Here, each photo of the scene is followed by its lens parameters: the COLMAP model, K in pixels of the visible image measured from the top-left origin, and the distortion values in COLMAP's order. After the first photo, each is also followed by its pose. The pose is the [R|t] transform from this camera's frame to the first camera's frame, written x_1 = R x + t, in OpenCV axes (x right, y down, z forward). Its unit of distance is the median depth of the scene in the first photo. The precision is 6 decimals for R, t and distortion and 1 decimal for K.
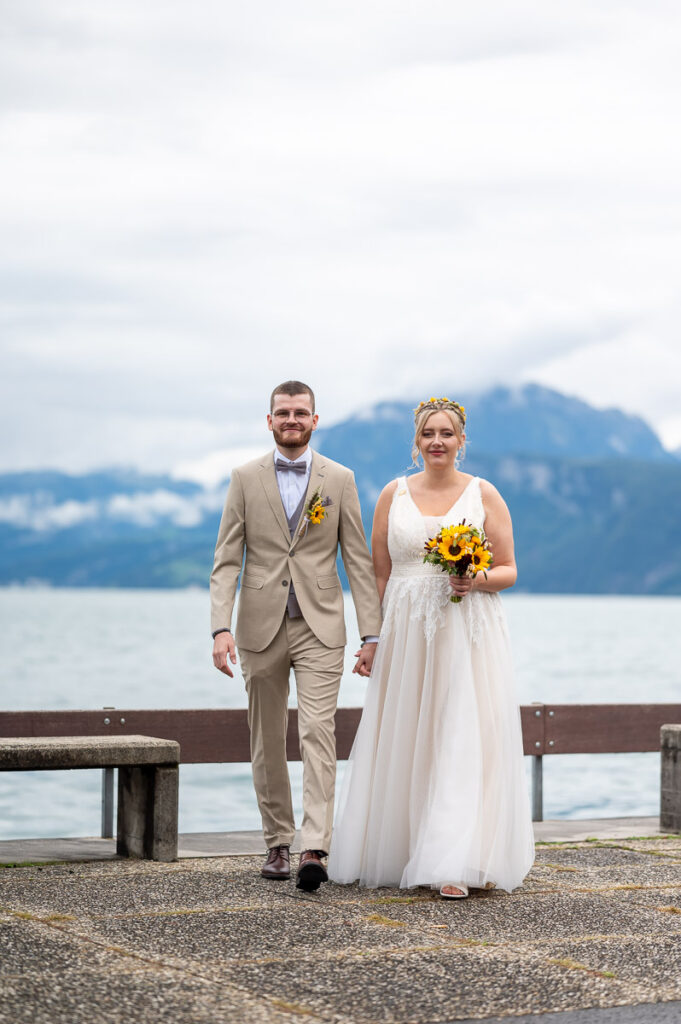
lens RADIAL K [[2426.9, 0, 358.6], [0, 2426.9, 512.7], [0, 0, 1]] dist [-0.073304, -0.146673]
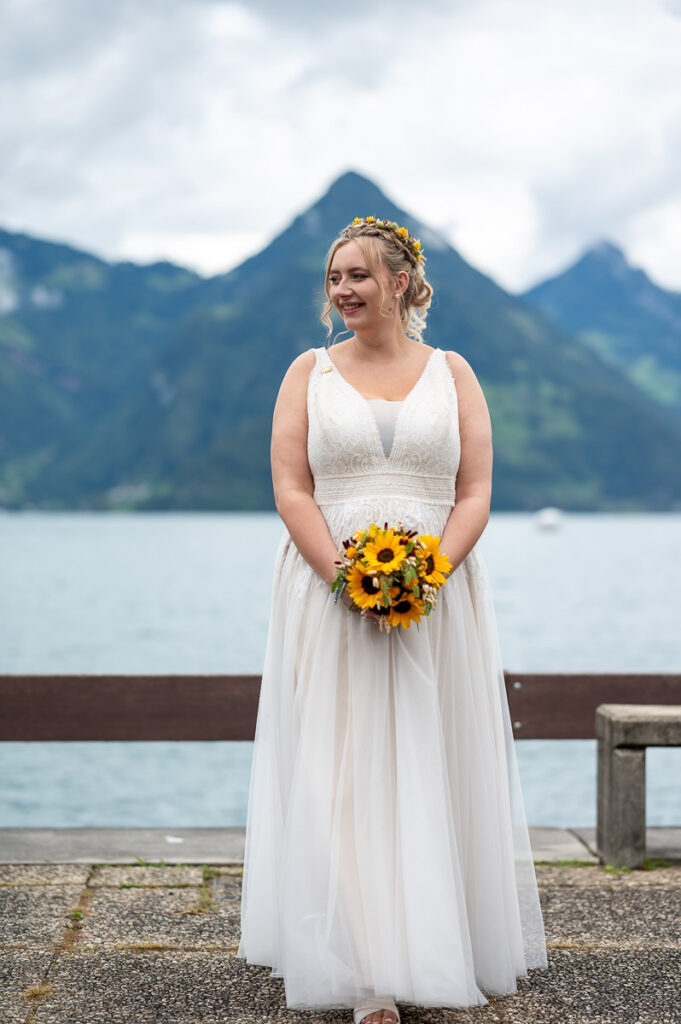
lens RADIAL K [[2426.9, 0, 358.6], [0, 2426.9, 512.7], [0, 0, 1]] dist [-0.073304, -0.146673]
pose [[0.899259, -0.013554, -0.437207, 0.493541], [0.025864, 0.999419, 0.022215, 0.016997], [0.436651, -0.031285, 0.899087, 0.429845]]
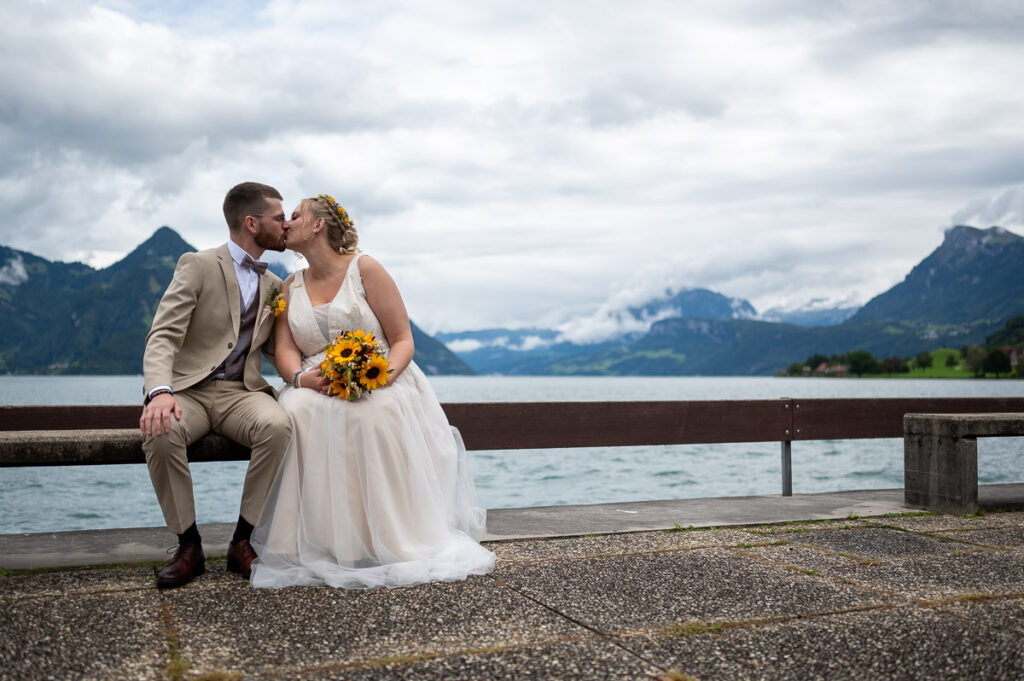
lens RADIAL K [[994.1, 0, 512.0], [0, 994.1, 340.5], [0, 0, 1]] dist [-0.001462, 0.007113]
pose [[0.993031, -0.017971, -0.116479, -0.004669], [0.017490, 0.999834, -0.005154, 0.068745], [0.116552, 0.003081, 0.993180, 0.673314]]
